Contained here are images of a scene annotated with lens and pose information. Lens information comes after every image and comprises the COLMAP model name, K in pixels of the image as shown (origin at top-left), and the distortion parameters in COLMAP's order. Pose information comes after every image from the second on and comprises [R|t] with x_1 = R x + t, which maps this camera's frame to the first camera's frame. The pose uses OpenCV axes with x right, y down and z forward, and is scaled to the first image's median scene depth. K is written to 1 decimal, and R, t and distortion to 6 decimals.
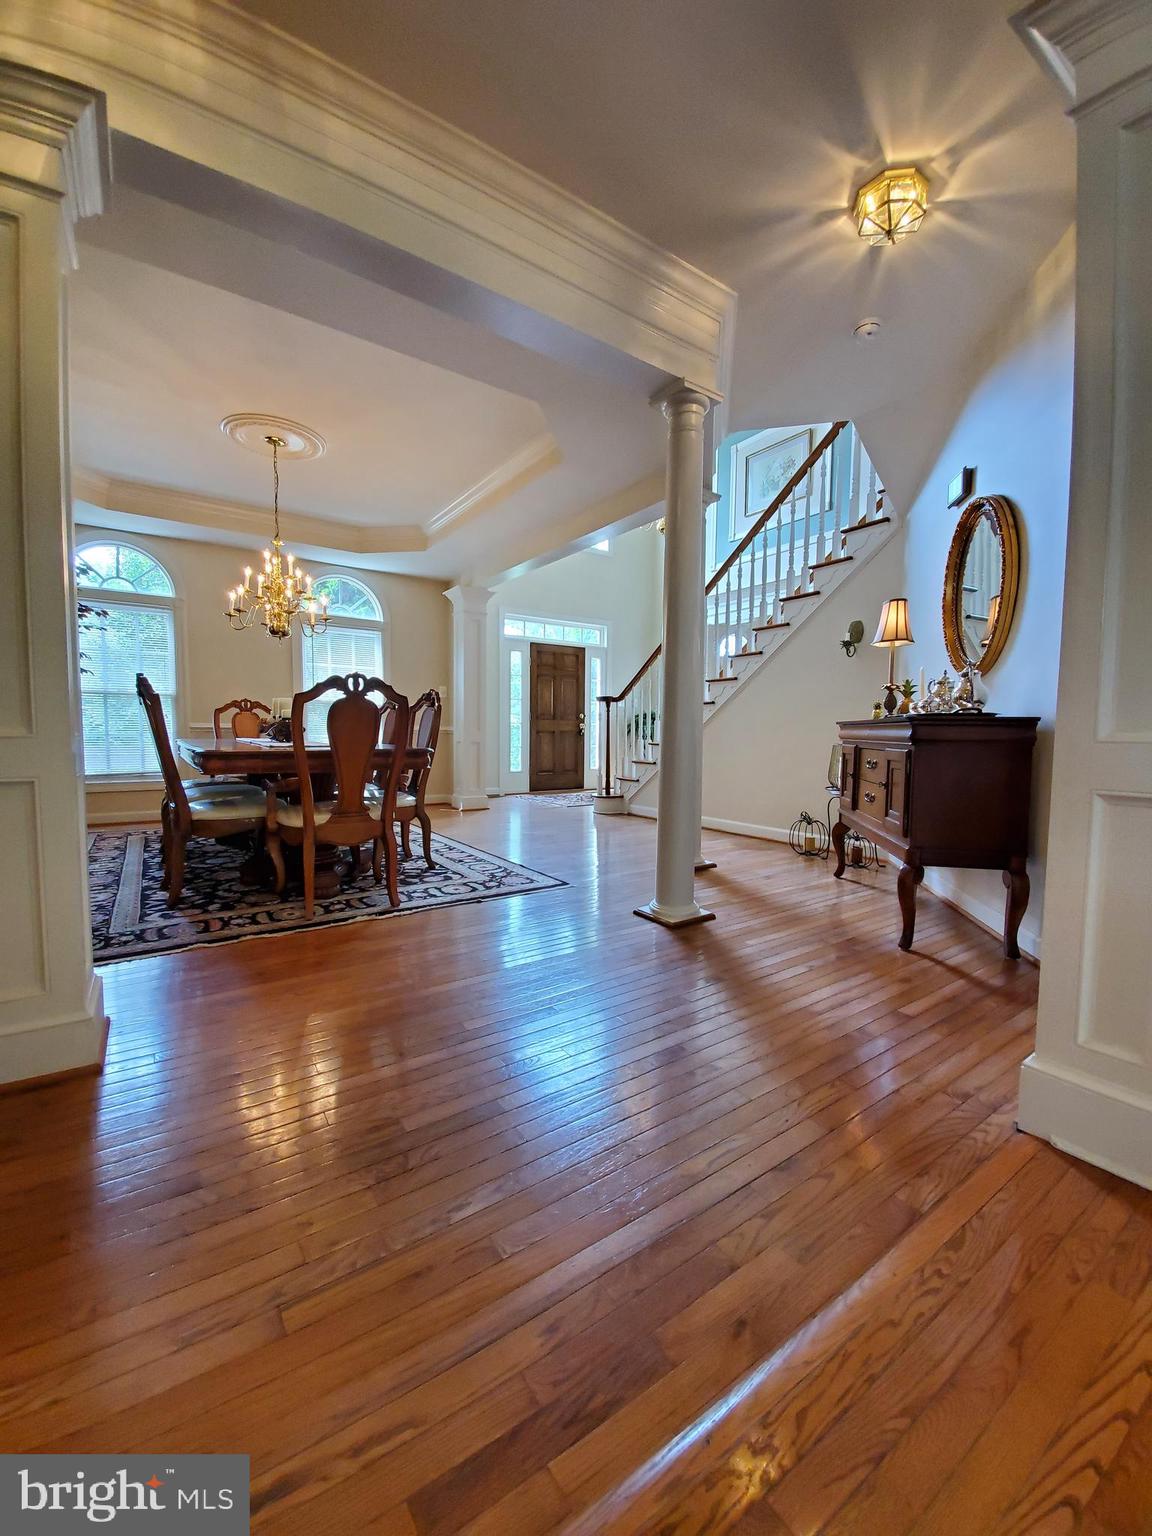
lens RADIAL K [[610.1, 0, 576.0], [0, 610.1, 768.0], [0, 0, 1]] dist [0.000772, 0.000034]
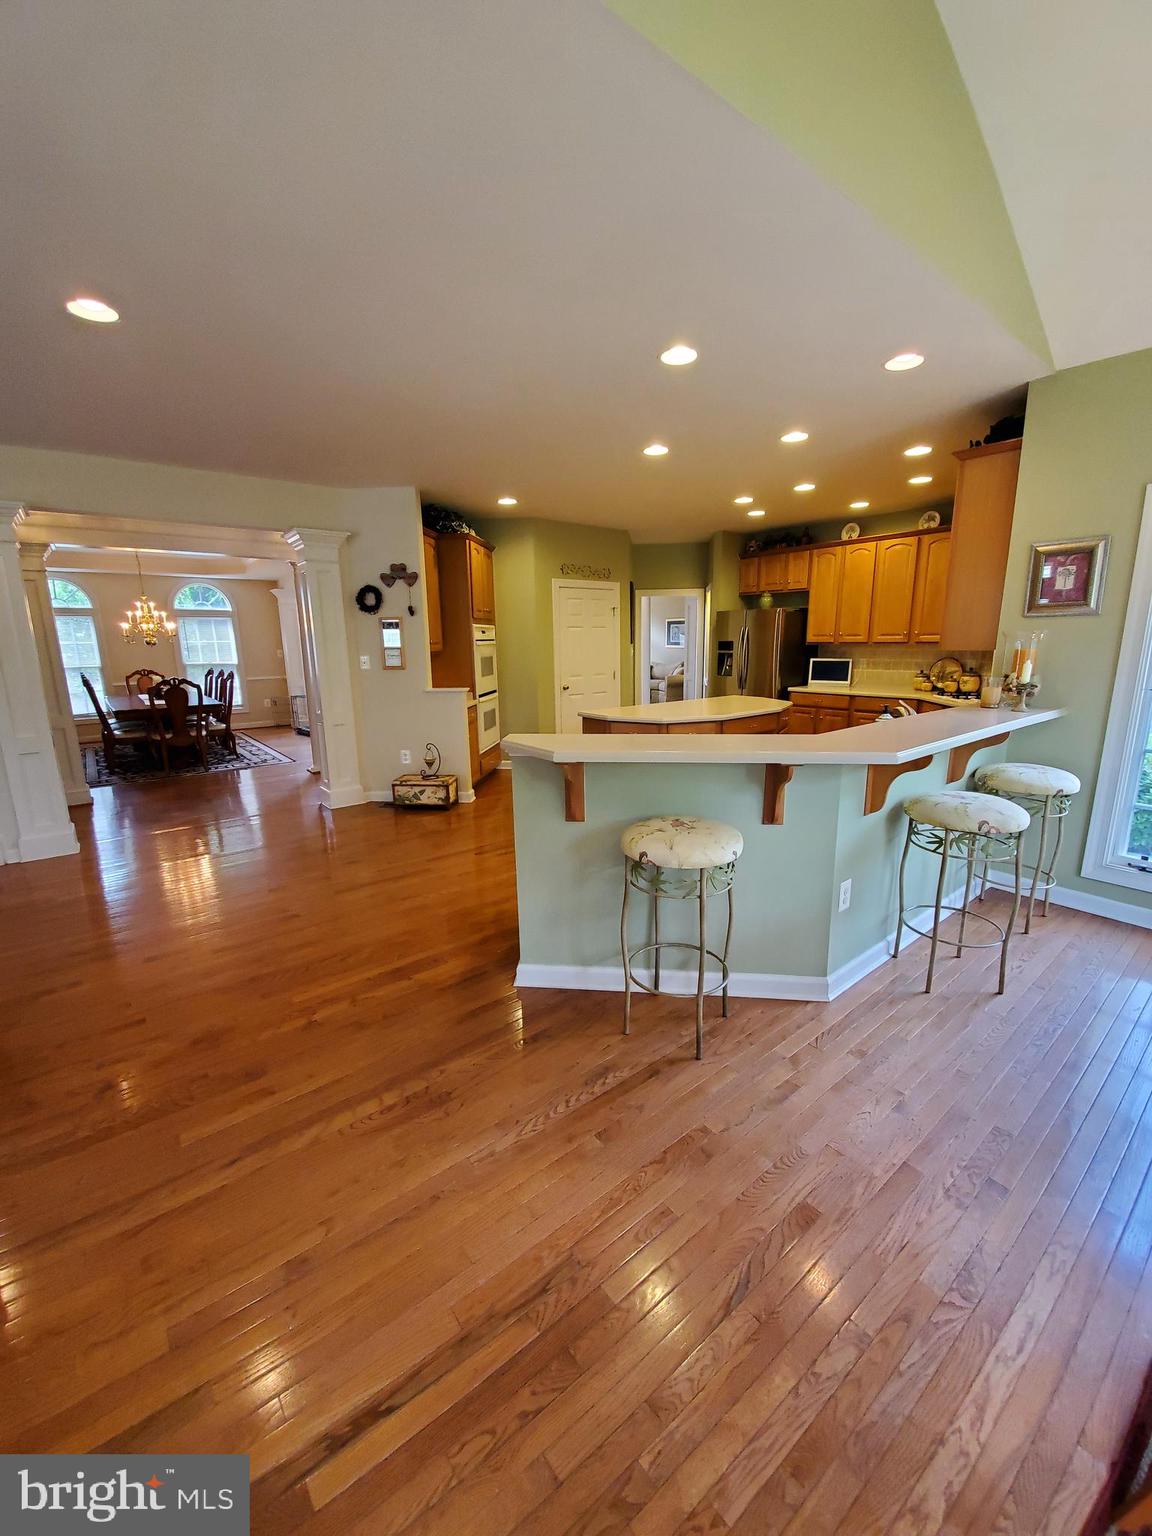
lens RADIAL K [[607.7, 0, 582.7], [0, 607.7, 770.6], [0, 0, 1]] dist [0.010892, -0.010991]
pose [[0.997155, -0.037957, 0.065126, 0.901874], [0.027819, 0.988285, 0.150061, -0.085097], [-0.070059, -0.147822, 0.986529, -1.303771]]
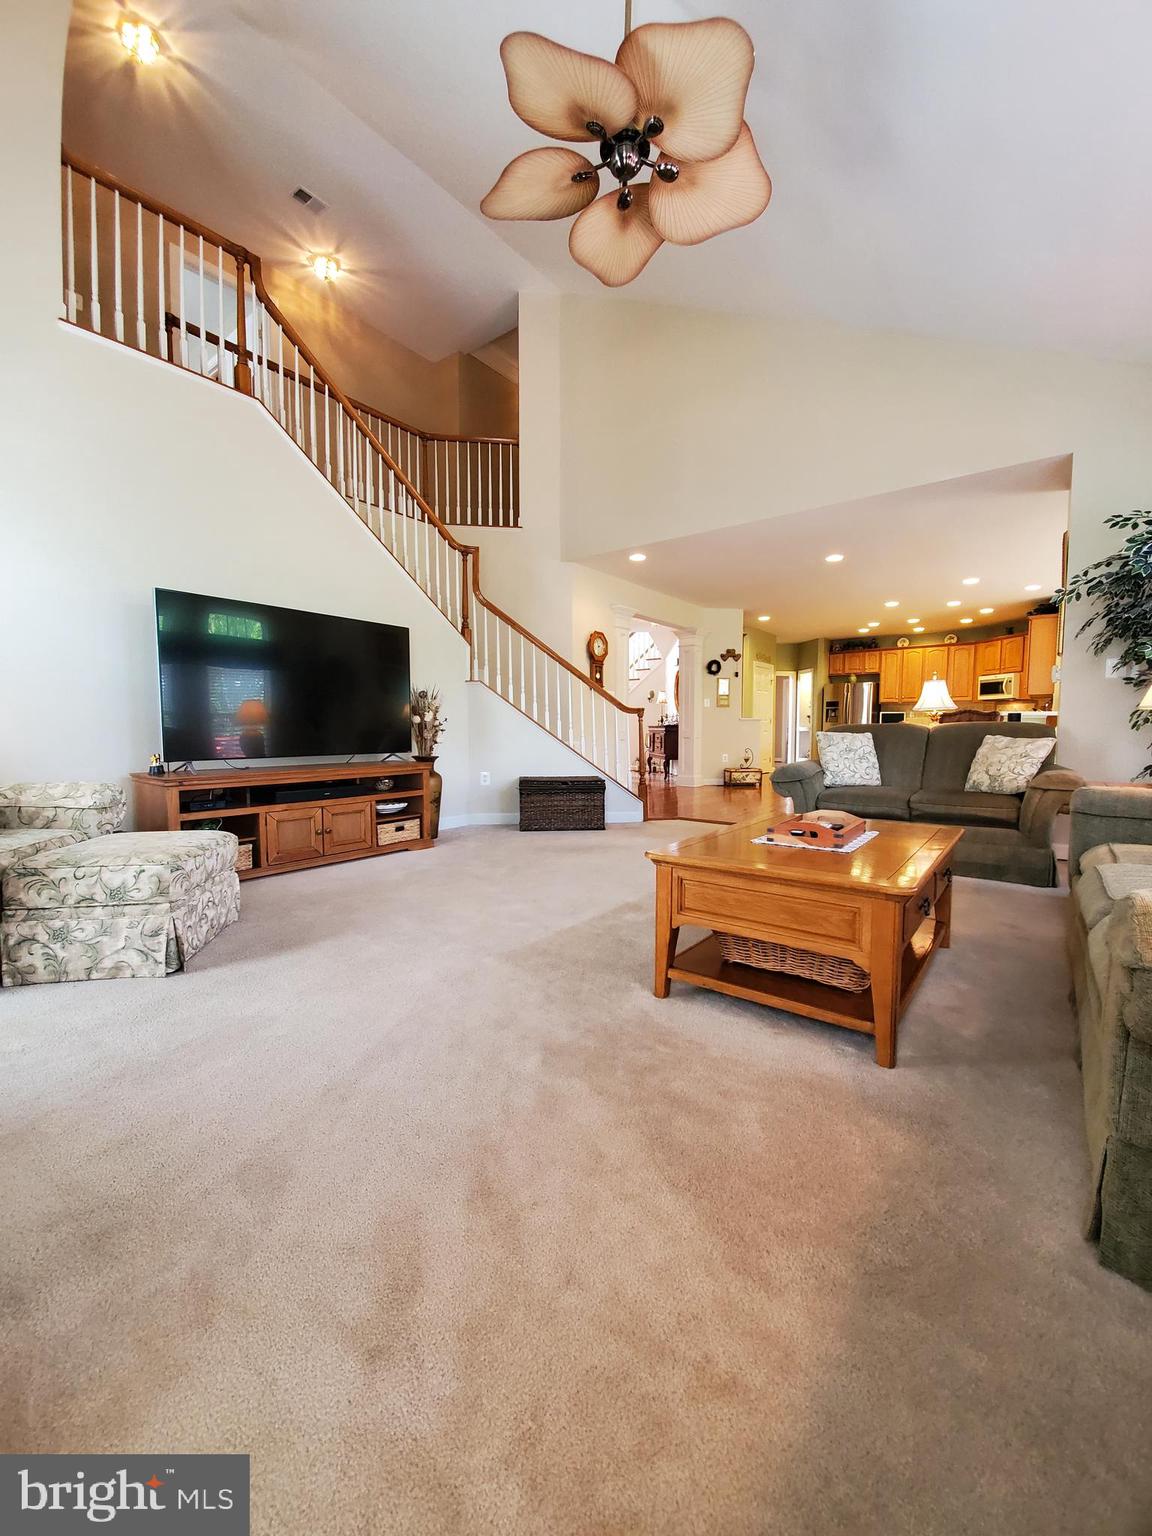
lens RADIAL K [[607.7, 0, 582.7], [0, 607.7, 770.6], [0, 0, 1]] dist [0.010892, -0.010991]
pose [[0.949408, -0.033153, 0.312290, -0.982674], [0.029637, 0.999433, 0.016002, 0.107194], [-0.312644, -0.005937, 0.949852, -2.105185]]
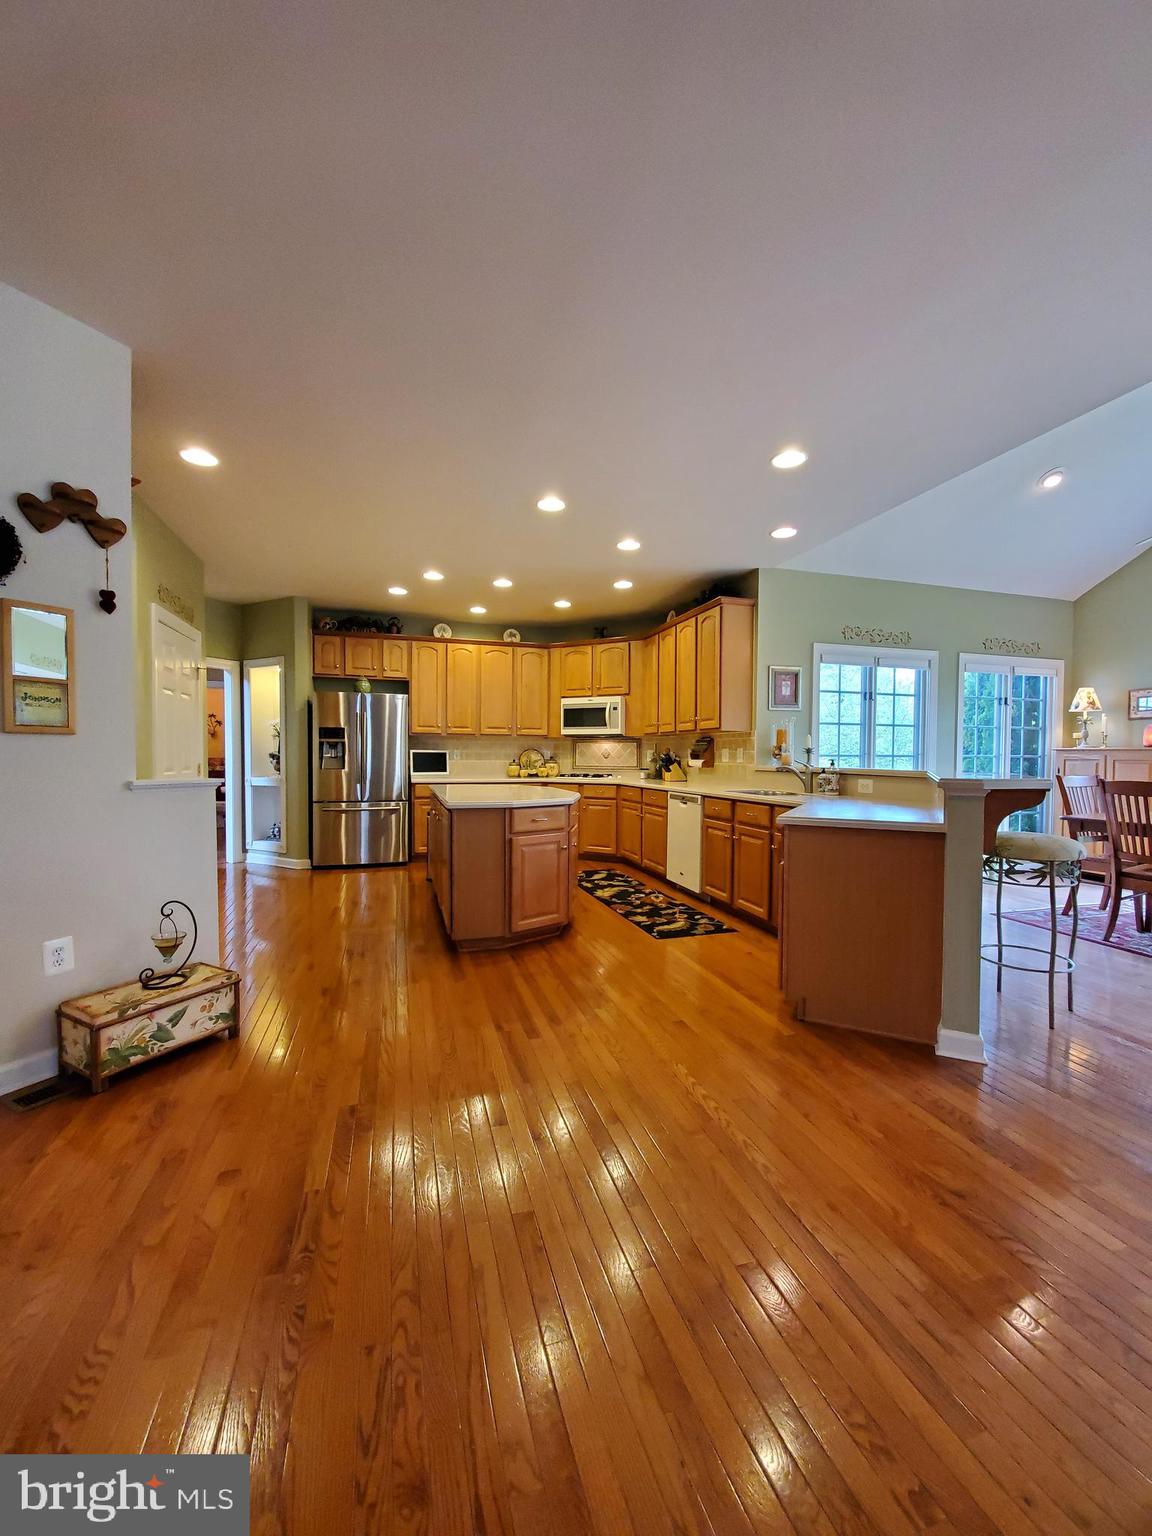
lens RADIAL K [[607.7, 0, 582.7], [0, 607.7, 770.6], [0, 0, 1]] dist [0.010892, -0.010991]
pose [[0.300286, -0.032534, 0.953294, 0.085572], [0.057083, 0.998240, 0.016087, -0.061717], [-0.952140, 0.049586, 0.301614, -0.363614]]
